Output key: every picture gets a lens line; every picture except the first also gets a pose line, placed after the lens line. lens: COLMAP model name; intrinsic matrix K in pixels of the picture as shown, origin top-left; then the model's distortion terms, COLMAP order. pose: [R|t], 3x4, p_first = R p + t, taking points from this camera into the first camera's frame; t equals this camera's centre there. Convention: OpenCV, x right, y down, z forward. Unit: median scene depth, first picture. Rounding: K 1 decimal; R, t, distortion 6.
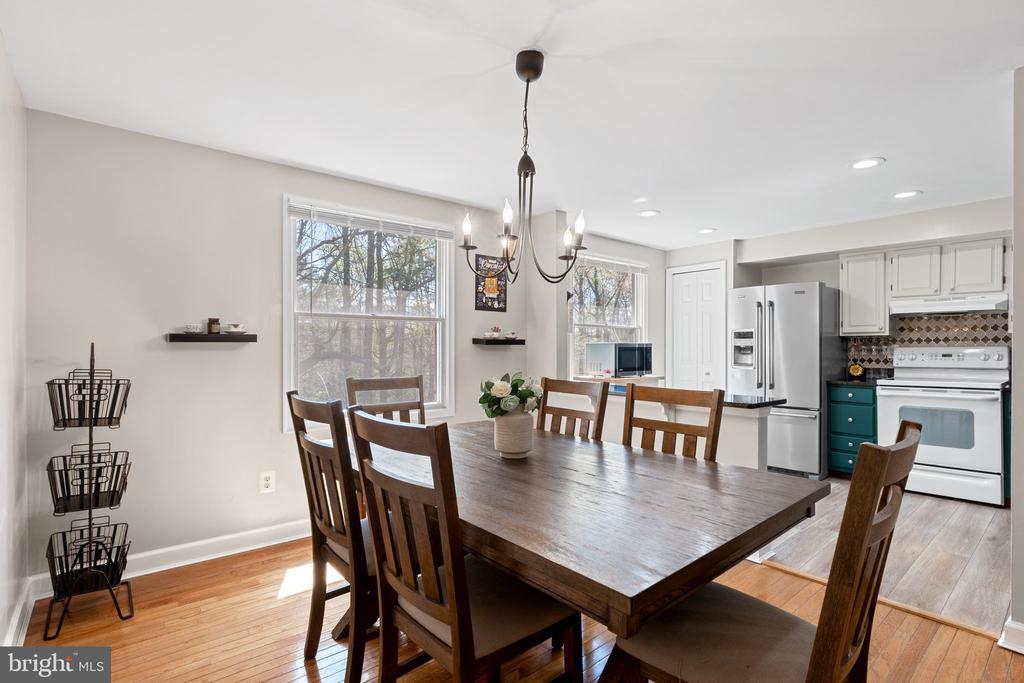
lens RADIAL K [[505.3, 0, 514.1], [0, 505.3, 347.7], [0, 0, 1]] dist [-0.000740, -0.000221]
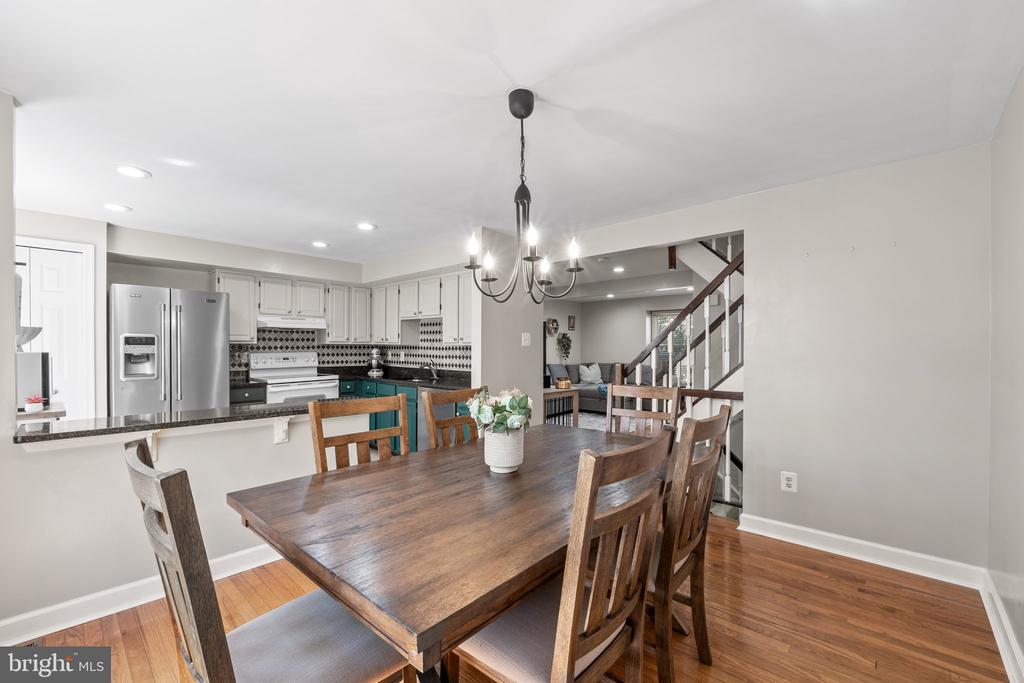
lens RADIAL K [[425.5, 0, 516.2], [0, 425.5, 351.1], [0, 0, 1]] dist [-0.012600, 0.000242]
pose [[-0.136885, -0.009027, 0.990546, -0.379790], [-0.000913, 0.999959, 0.008987, -0.016497], [-0.990587, 0.000326, -0.136887, 0.517001]]
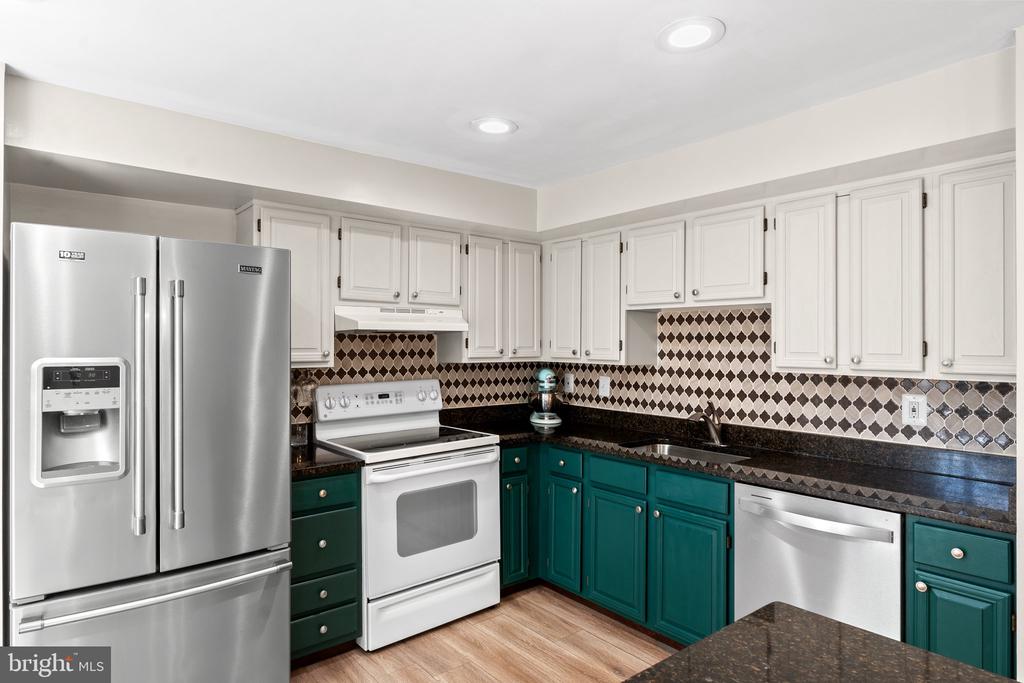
lens RADIAL K [[592.7, 0, 511.6], [0, 592.7, 342.9], [0, 0, 1]] dist [-0.000472, 0.000323]
pose [[0.011575, 0.000935, 0.999933, 0.093903], [0.001306, 0.999999, -0.000950, -0.050746], [-0.999932, 0.001317, 0.011574, 0.806178]]
